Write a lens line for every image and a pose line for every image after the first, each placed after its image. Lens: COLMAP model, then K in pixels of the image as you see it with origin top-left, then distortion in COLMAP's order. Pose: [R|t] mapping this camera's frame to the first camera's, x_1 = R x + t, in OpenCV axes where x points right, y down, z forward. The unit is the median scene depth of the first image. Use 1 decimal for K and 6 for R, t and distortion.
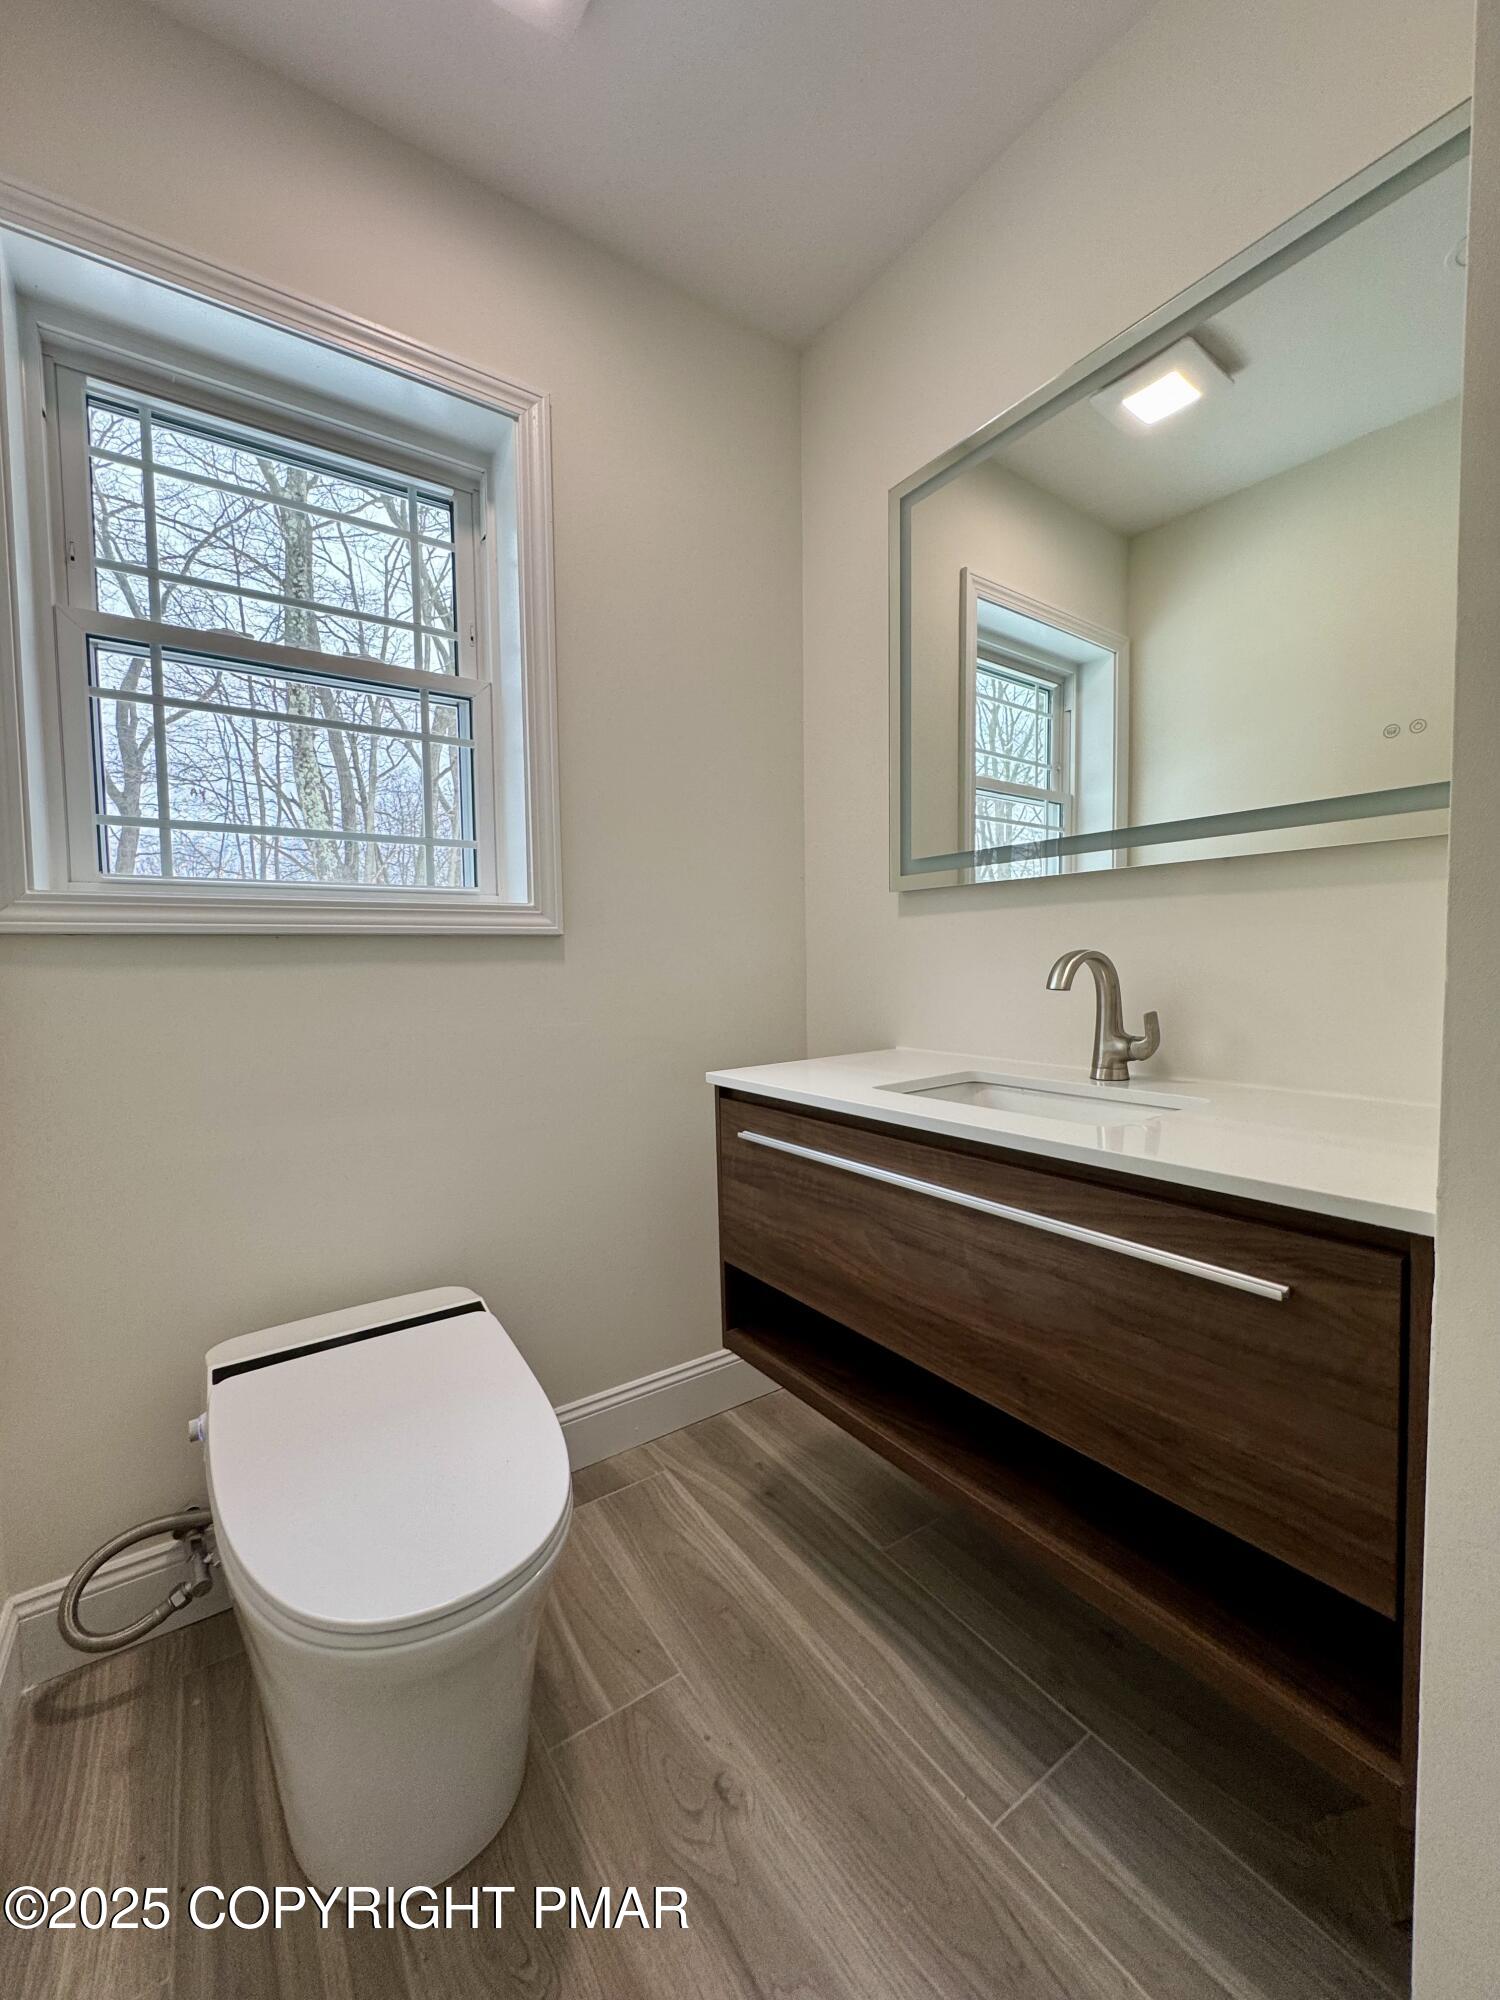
lens RADIAL K [[800.7, 0, 751.3], [0, 800.7, 1013.8], [0, 0, 1]] dist [-0.000333, 0.000077]
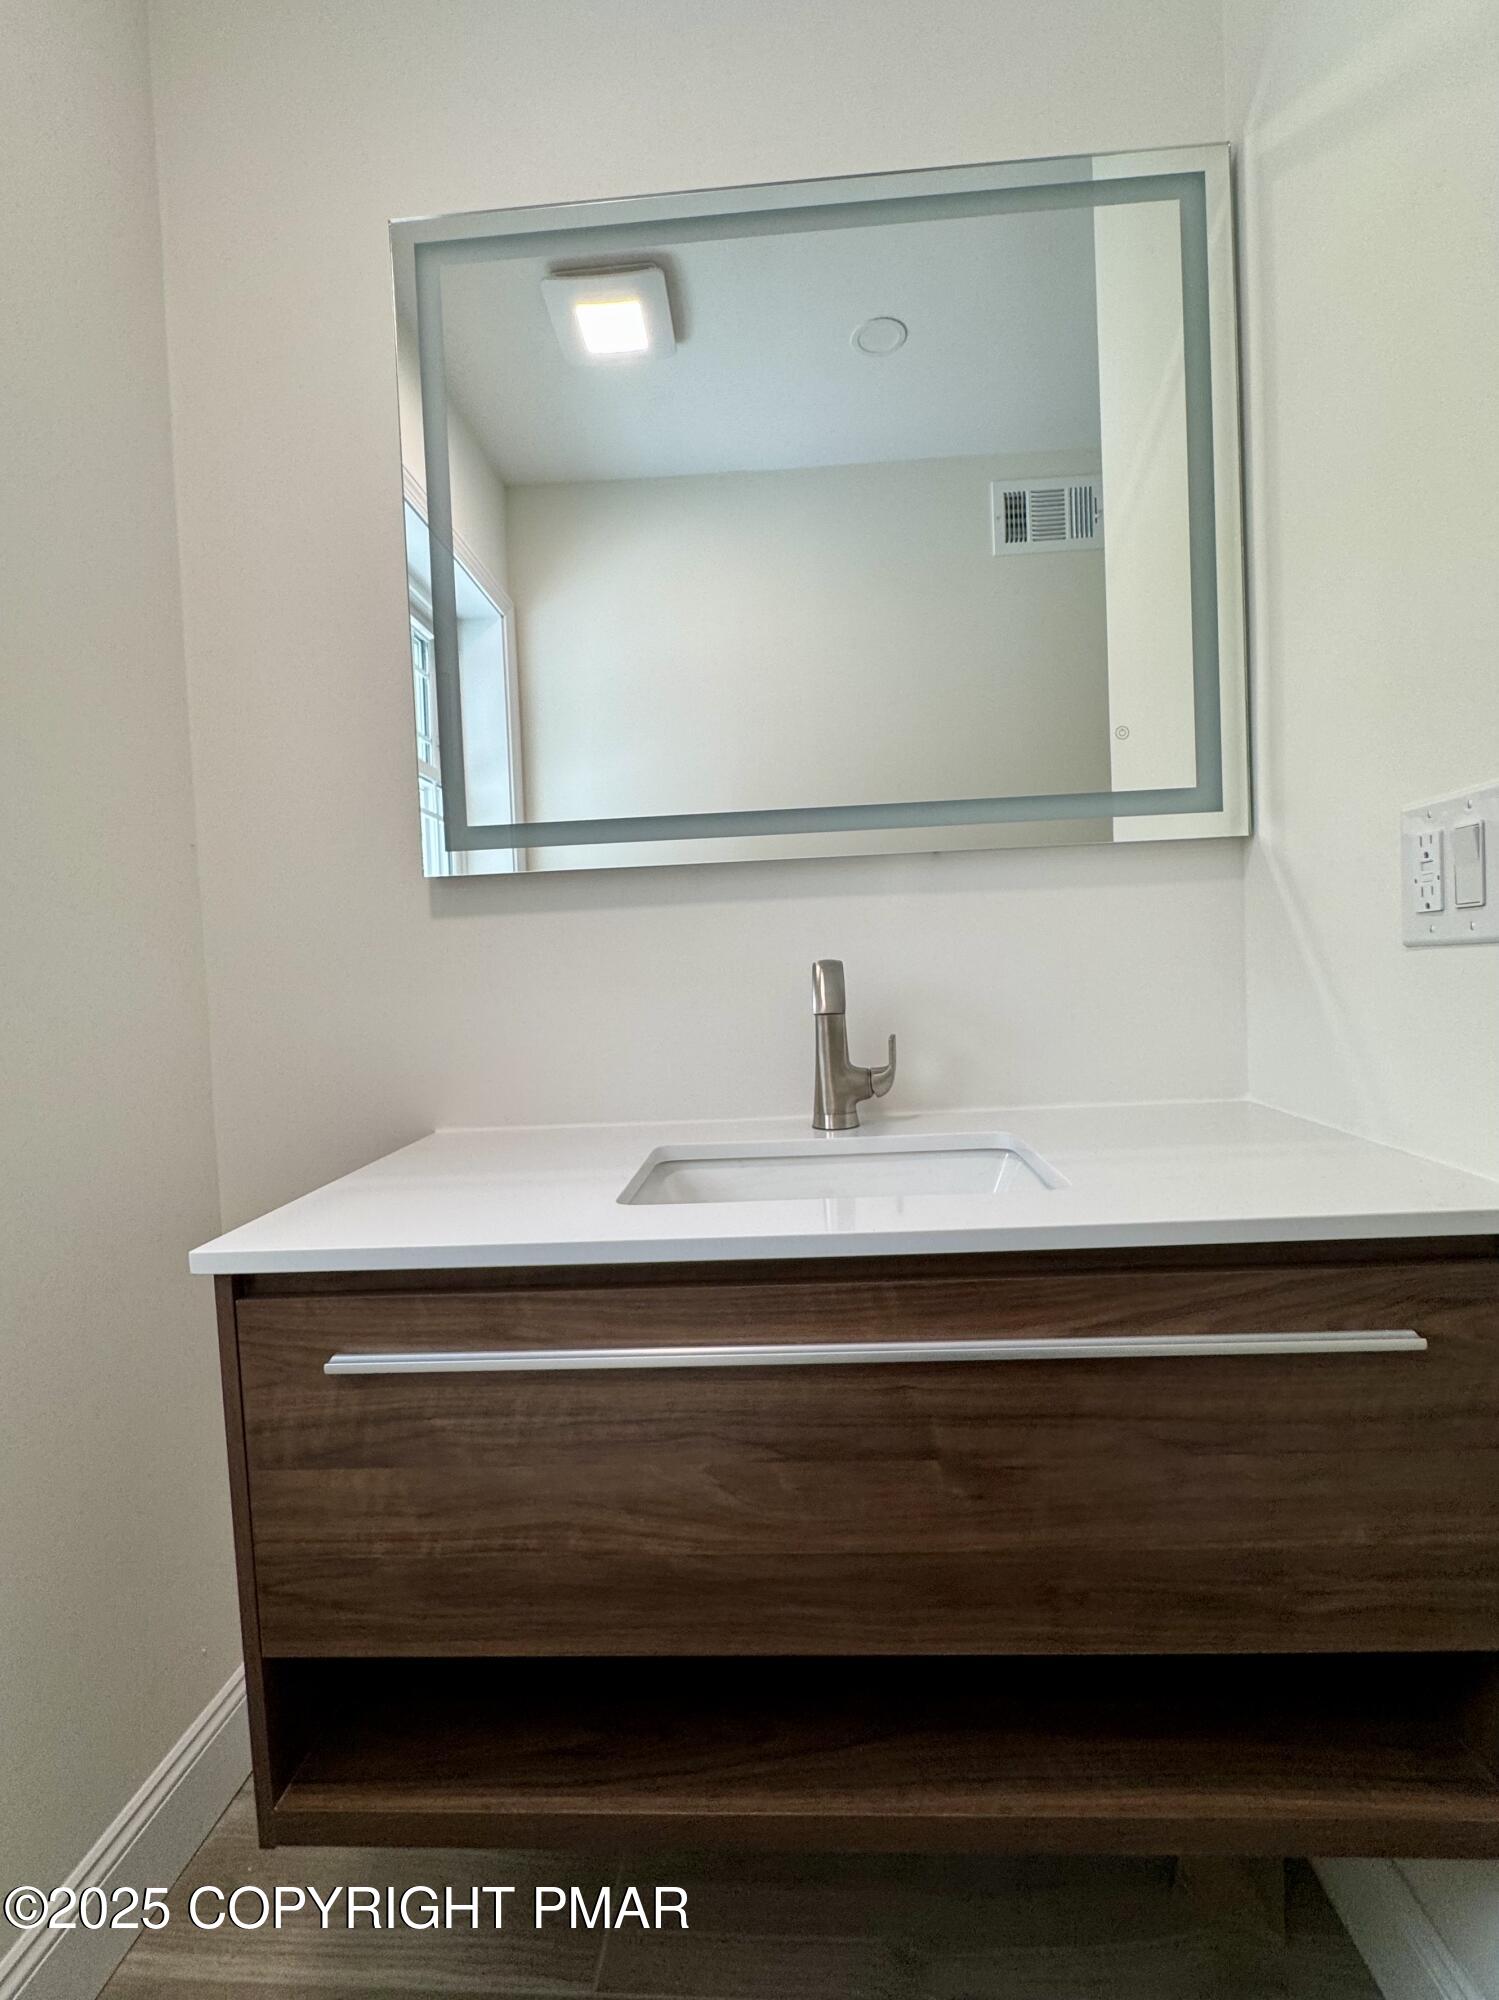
lens RADIAL K [[932.0, 0, 749.5], [0, 932.0, 1000.0], [0, 0, 1]] dist [-0.002142, -0.000383]
pose [[0.622430, -0.043954, 0.781440, -0.299484], [0.089523, 0.995867, -0.015291, -0.034099], [-0.777539, 0.079474, 0.623793, 0.498191]]
